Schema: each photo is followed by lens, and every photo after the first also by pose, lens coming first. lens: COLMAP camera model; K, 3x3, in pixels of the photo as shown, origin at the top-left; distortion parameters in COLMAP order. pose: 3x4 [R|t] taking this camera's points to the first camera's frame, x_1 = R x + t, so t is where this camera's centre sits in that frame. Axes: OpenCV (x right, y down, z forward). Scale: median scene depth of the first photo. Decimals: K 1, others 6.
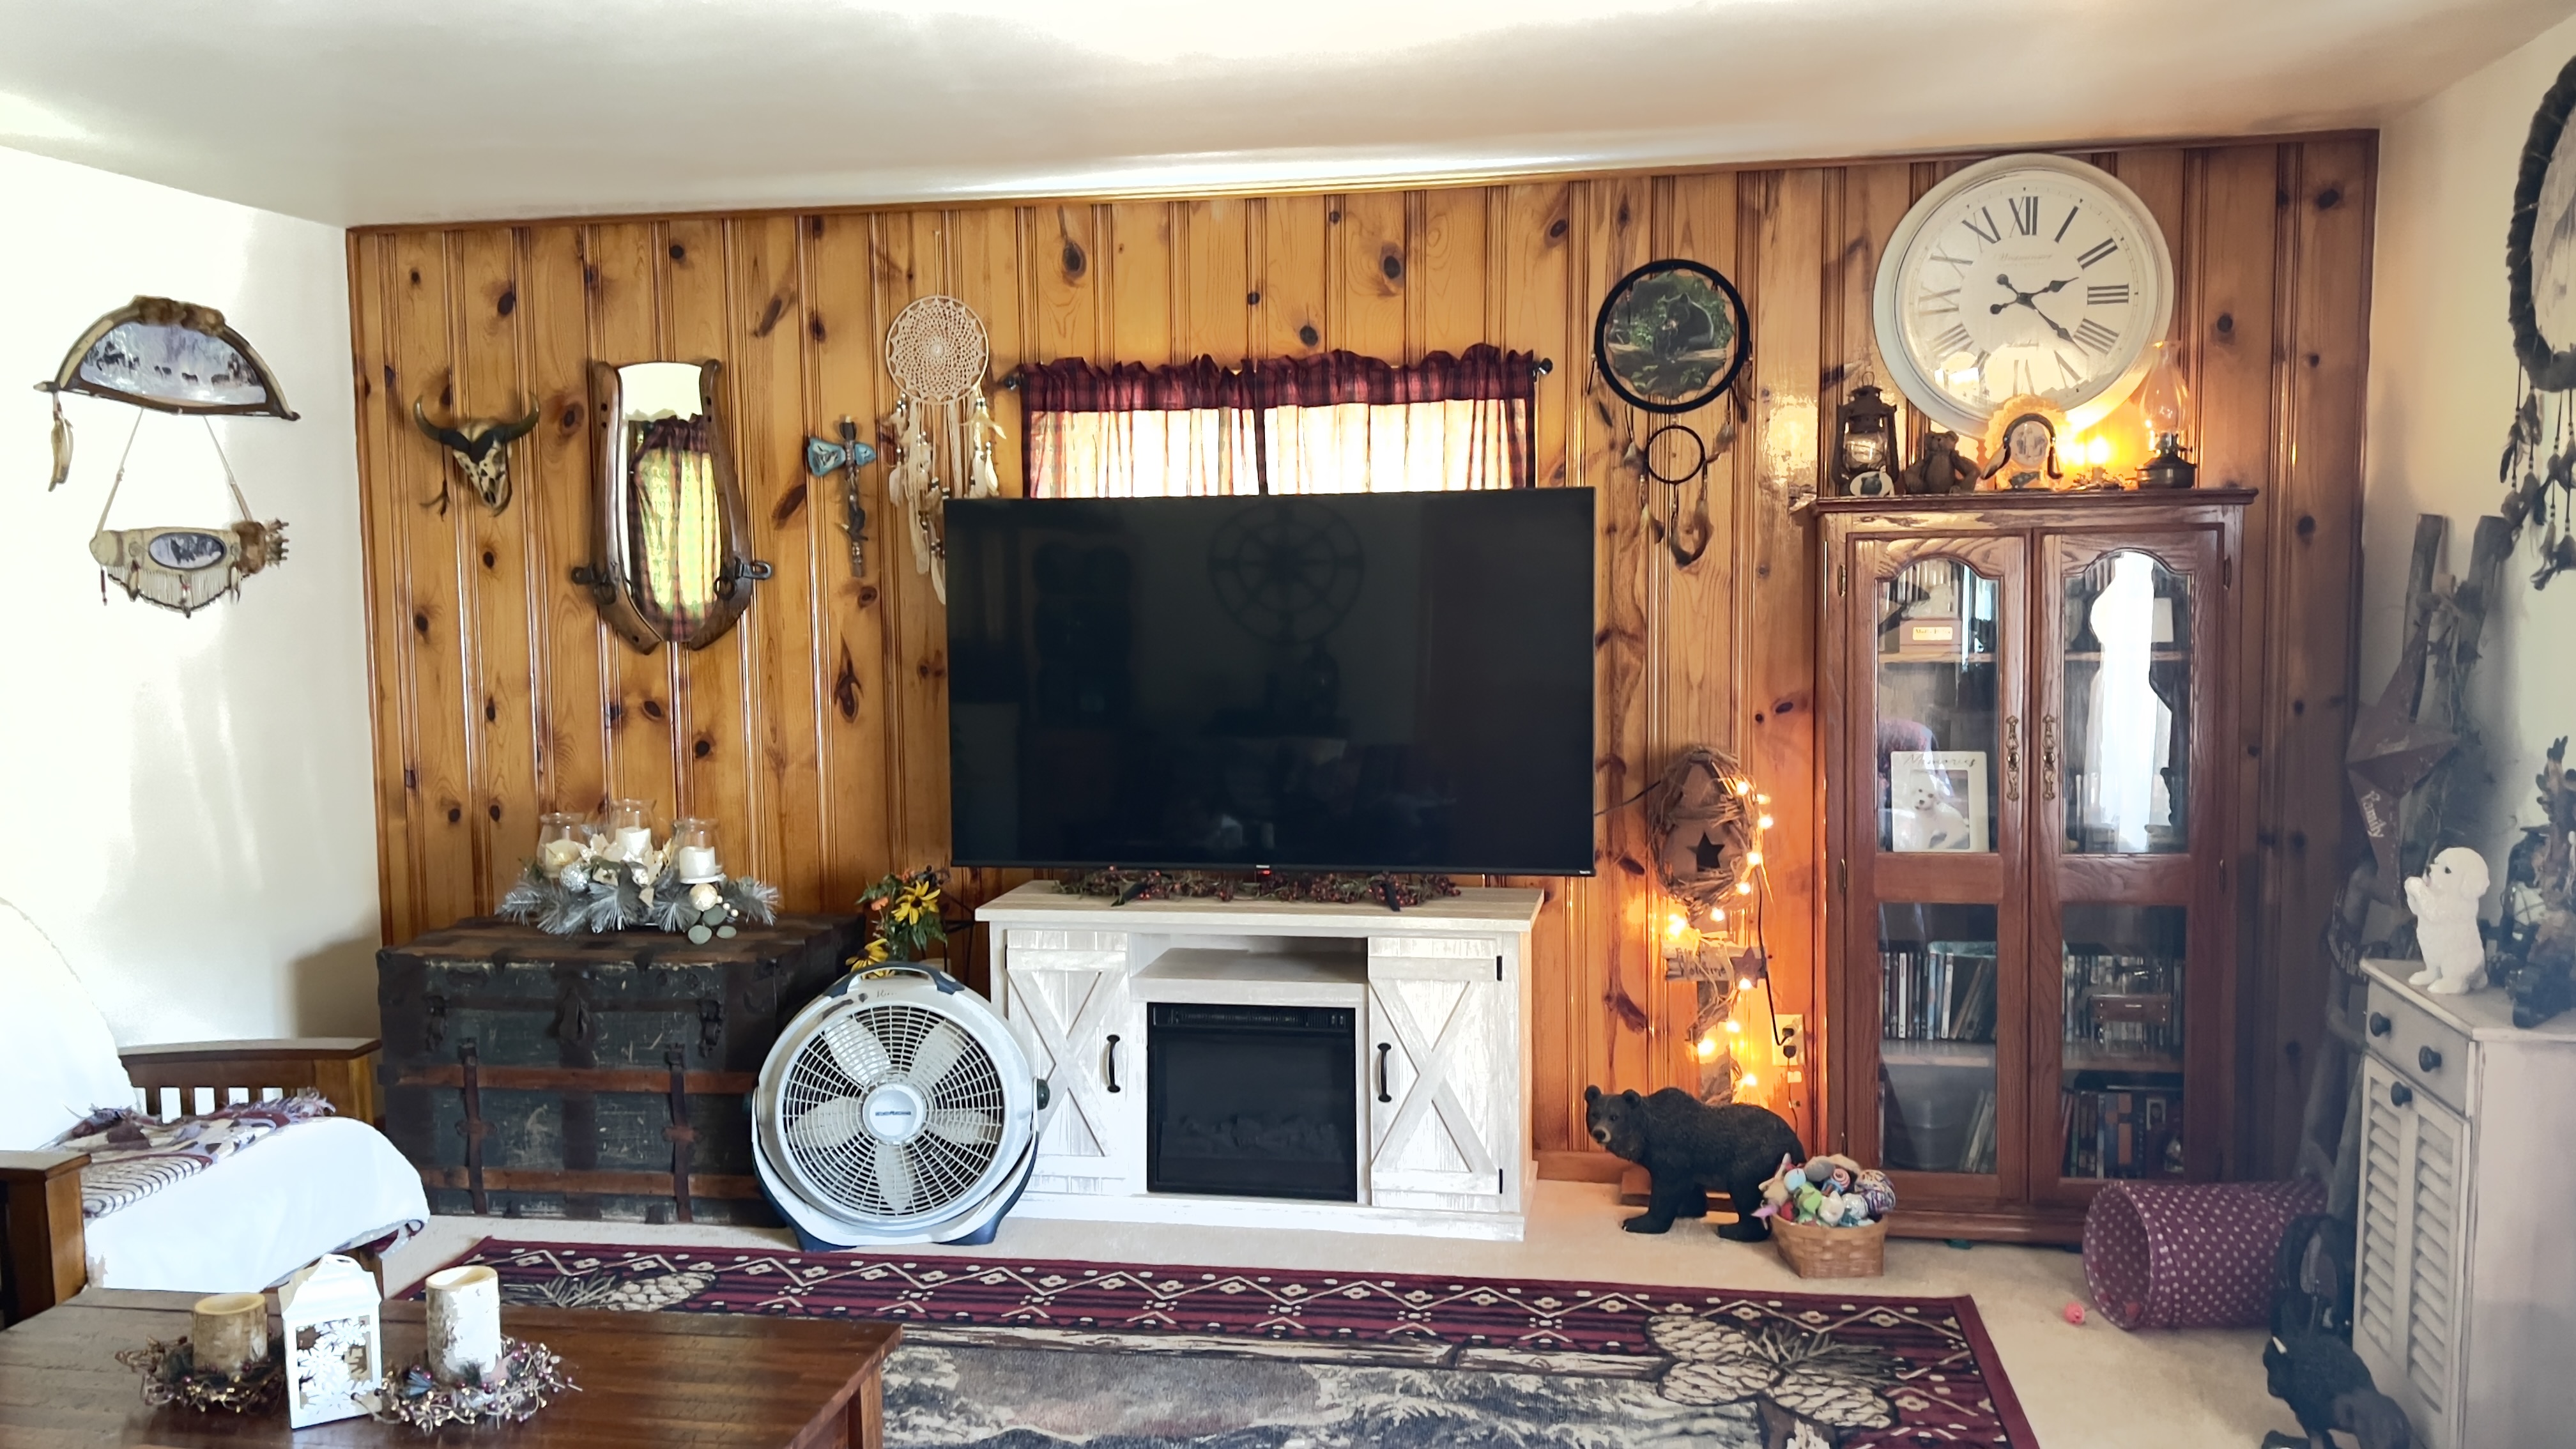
lens RADIAL K [[2088.9, 0, 1285.1], [0, 2088.9, 738.5], [0, 0, 1]] dist [0.085510, -0.129618]
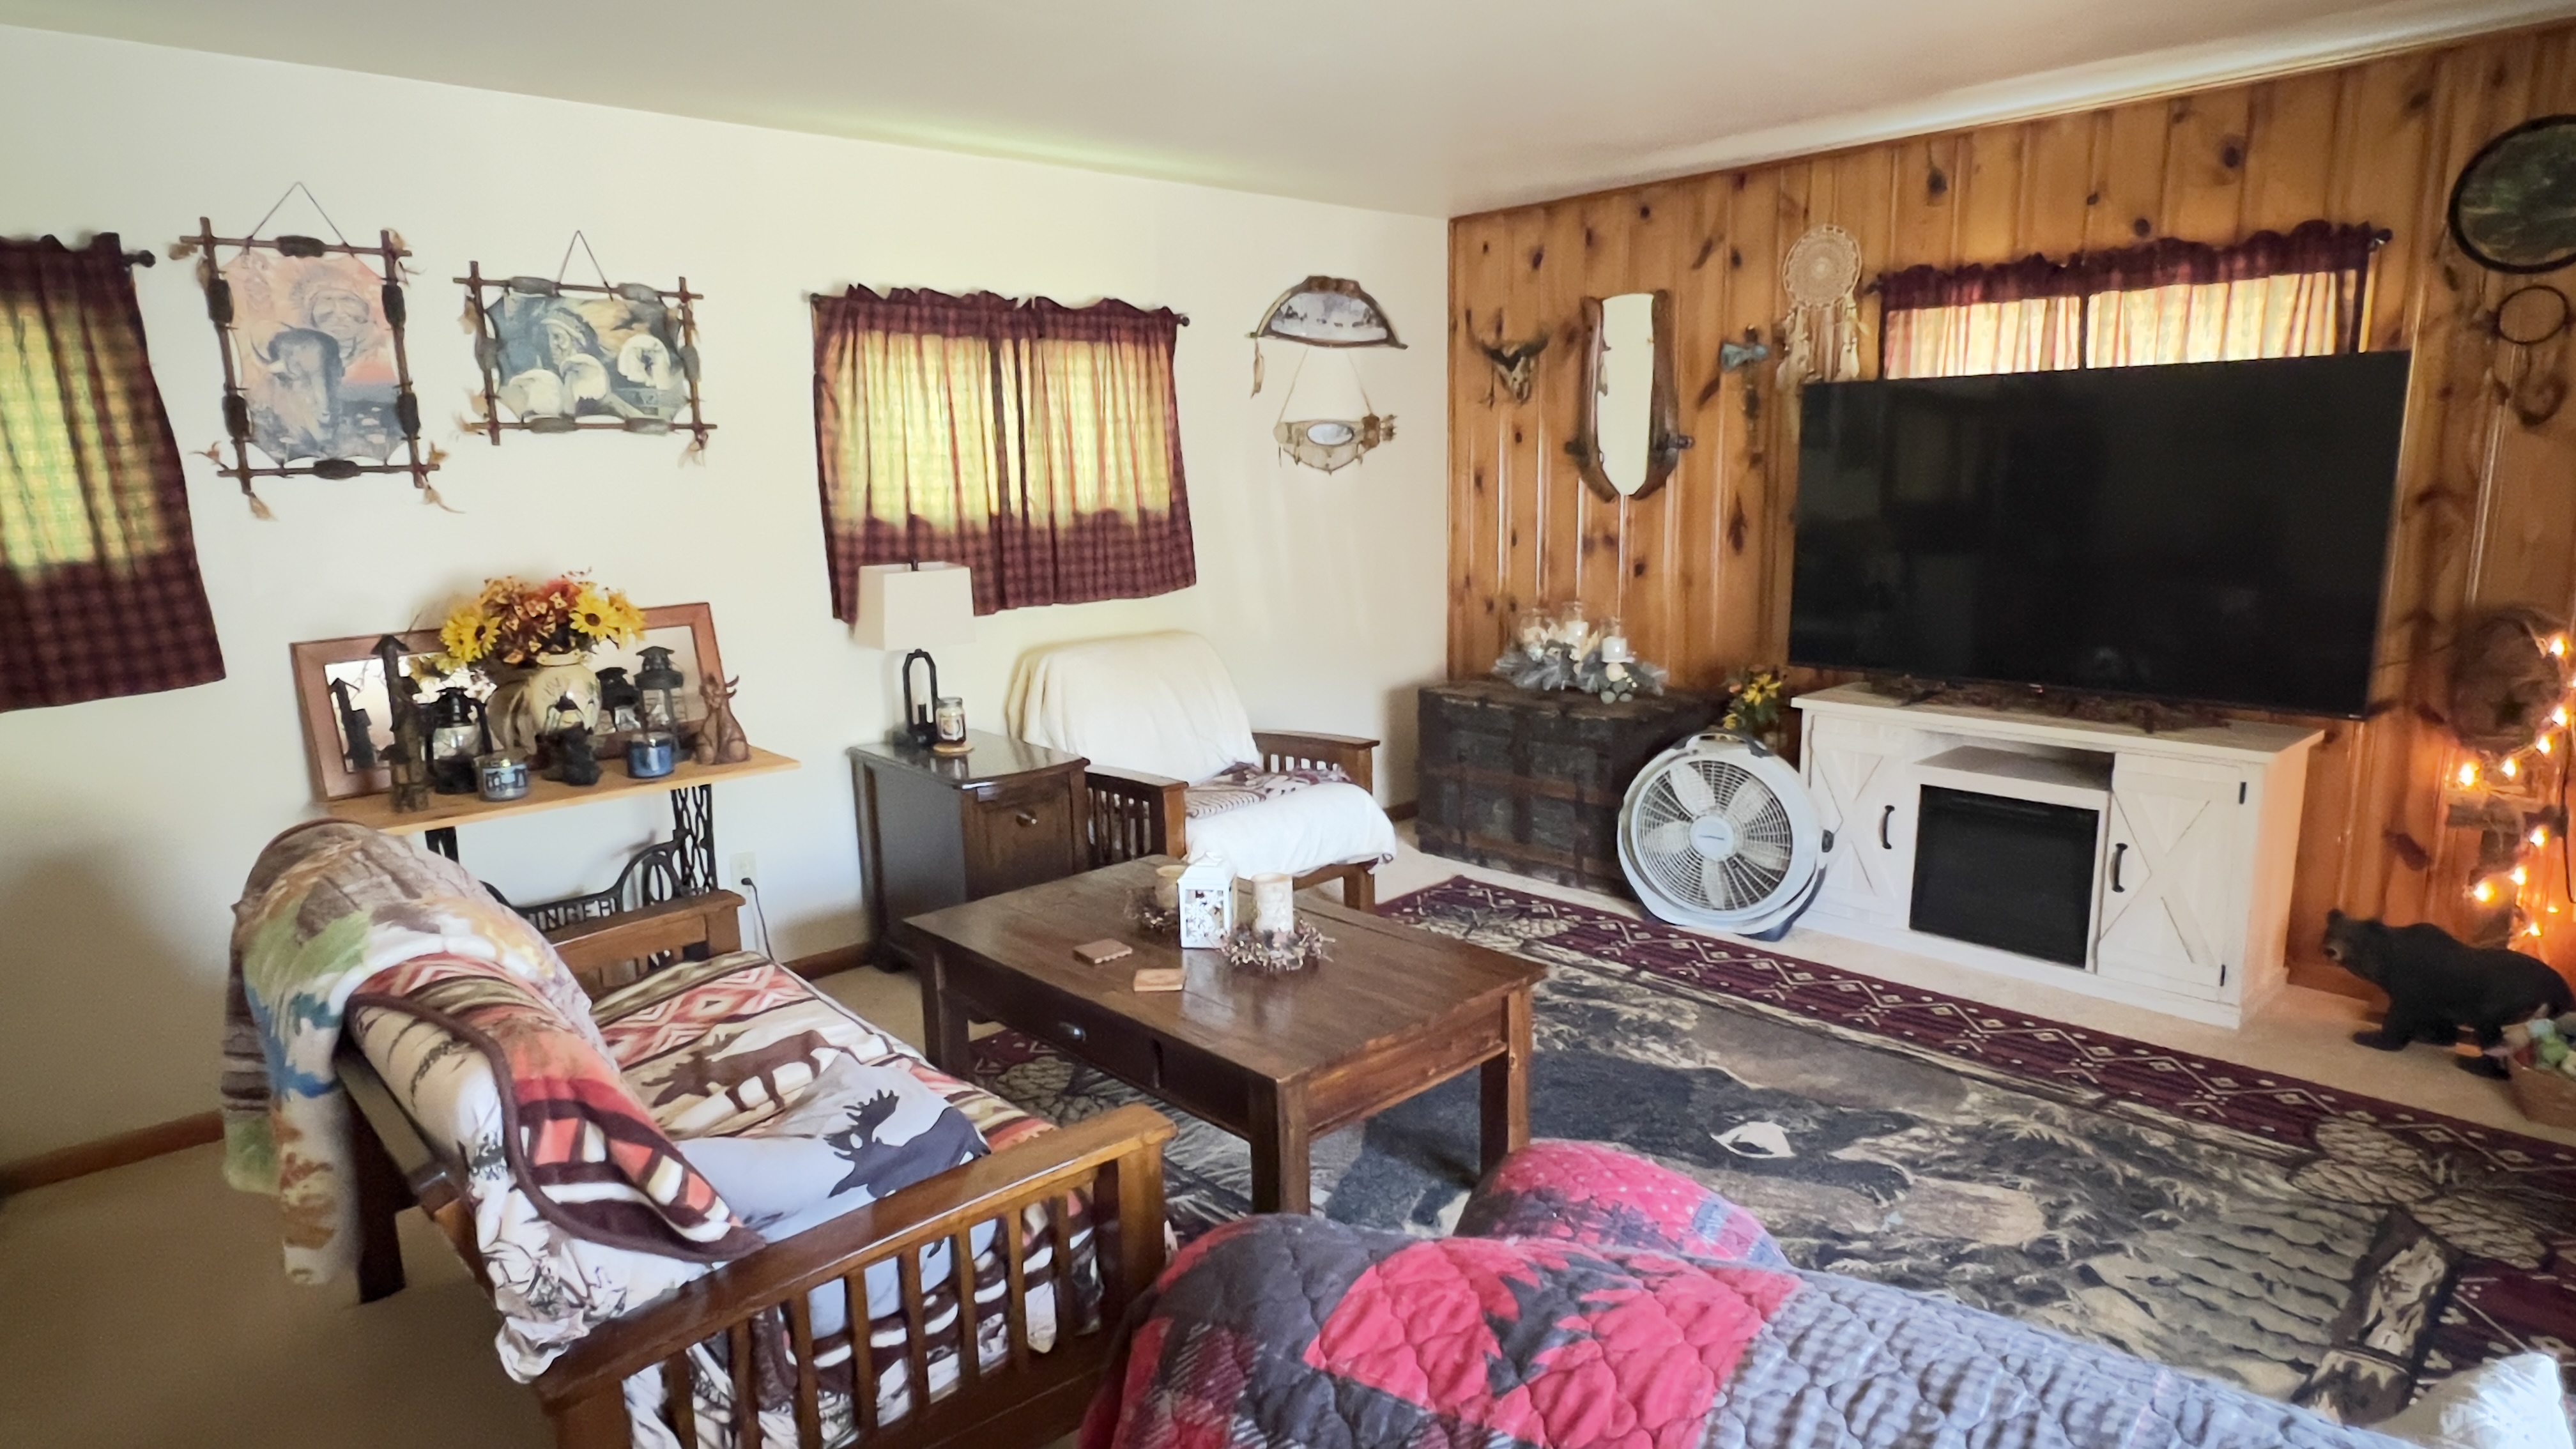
lens RADIAL K [[1452.4, 0, 1285.7], [0, 1452.4, 739.2], [0, 0, 1]] dist [-0.002231, -0.001015]
pose [[0.798971, 0.110015, -0.591221, 0.141702], [-0.042002, 0.990932, 0.127633, 0.003411], [0.599901, -0.077143, 0.796347, 0.068137]]
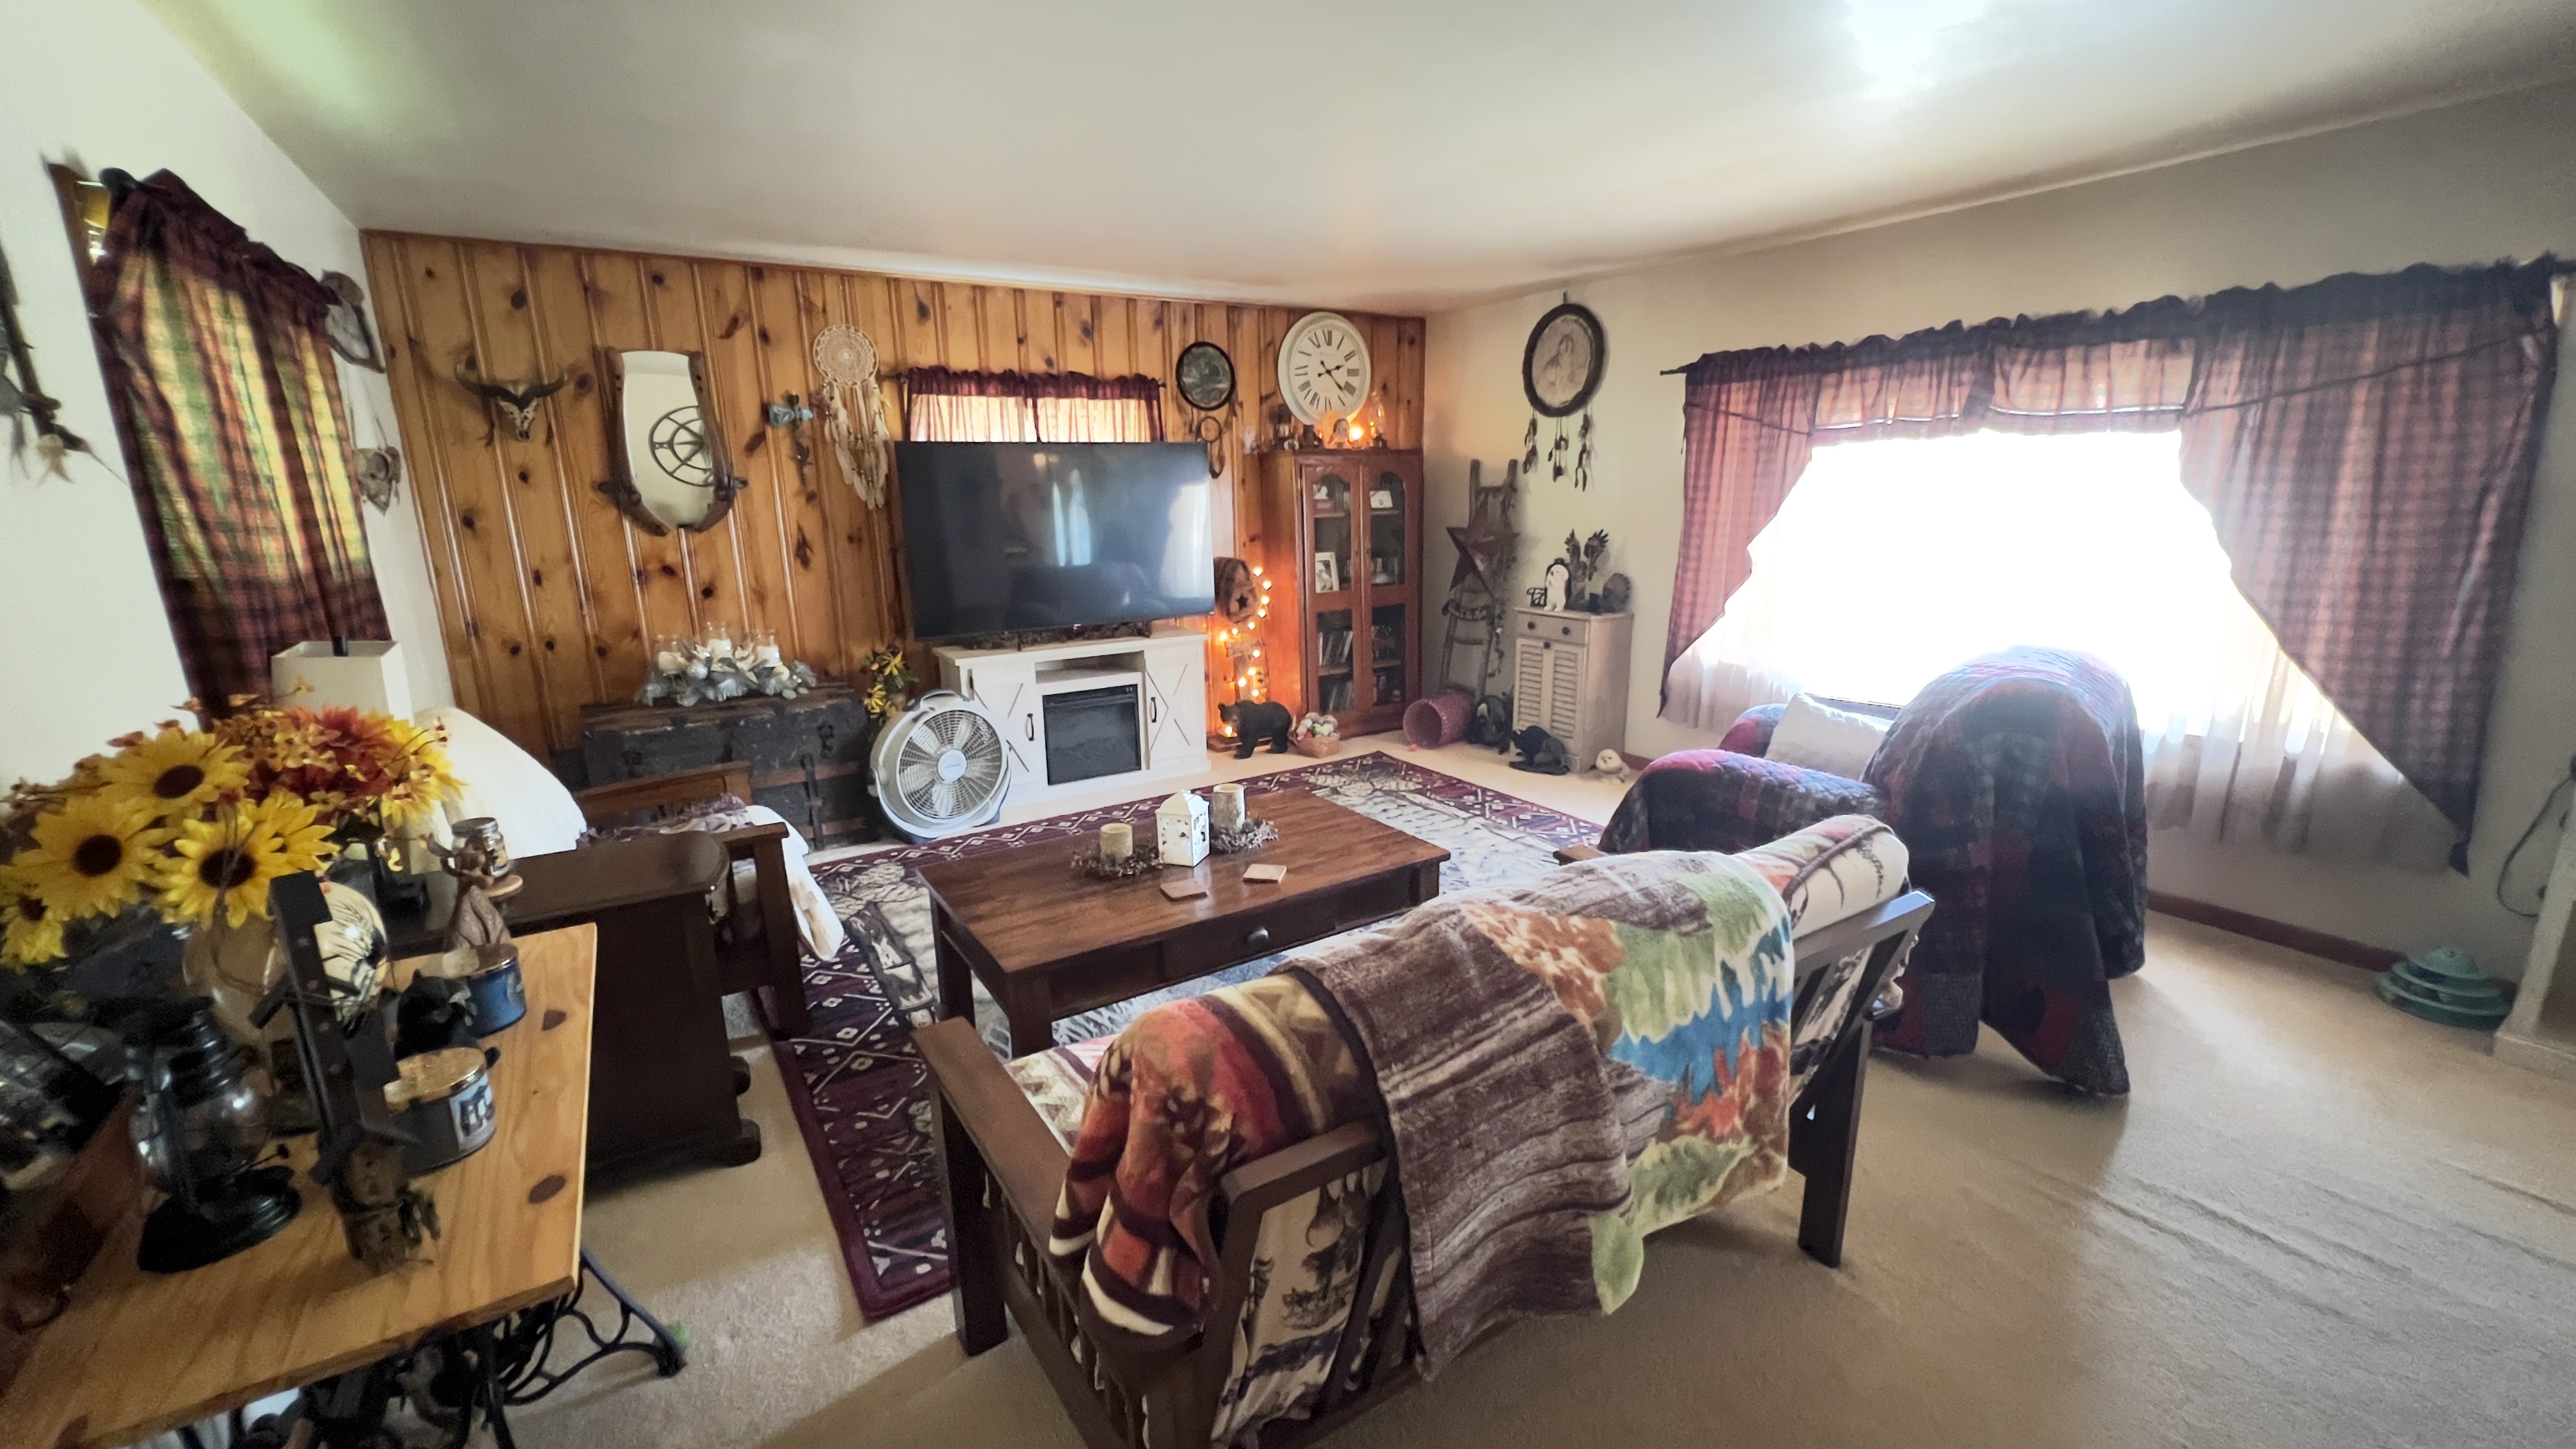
lens RADIAL K [[1034.3, 0, 1286.3], [0, 1034.3, 726.5], [0, 0, 1]] dist [-0.002161, 0.000640]
pose [[0.731627, -0.156852, 0.663415, -0.559924], [0.068956, 0.985206, 0.156887, 0.013683], [-0.678208, -0.069037, 0.731620, 0.090675]]
